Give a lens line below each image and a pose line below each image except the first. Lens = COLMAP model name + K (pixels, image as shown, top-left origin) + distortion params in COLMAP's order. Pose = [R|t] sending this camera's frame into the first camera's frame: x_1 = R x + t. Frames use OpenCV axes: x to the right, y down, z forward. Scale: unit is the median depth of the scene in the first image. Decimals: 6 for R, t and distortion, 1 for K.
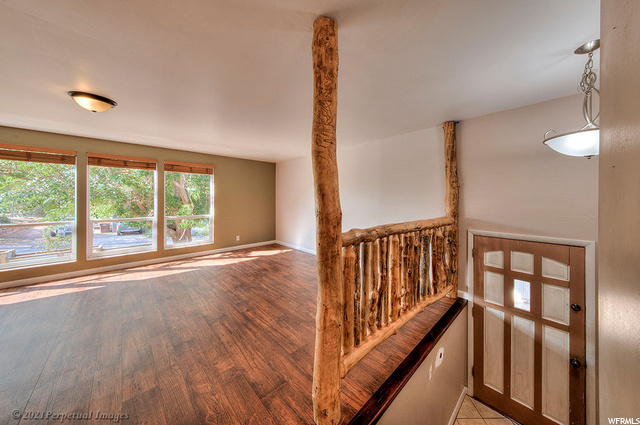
lens RADIAL K [[212.5, 0, 333.4], [0, 212.5, 198.2], [0, 0, 1]] dist [0.001617, -0.001302]
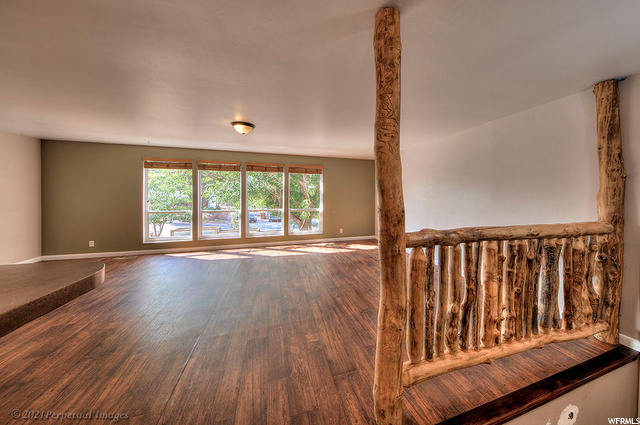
lens RADIAL K [[212.5, 0, 337.4], [0, 212.5, 196.0], [0, 0, 1]] dist [0.001617, -0.001302]
pose [[0.889726, 0.003987, -0.456478, 0.112243], [-0.000786, 0.999974, 0.007202, -0.000550], [0.456495, -0.006049, 0.889706, 0.019856]]
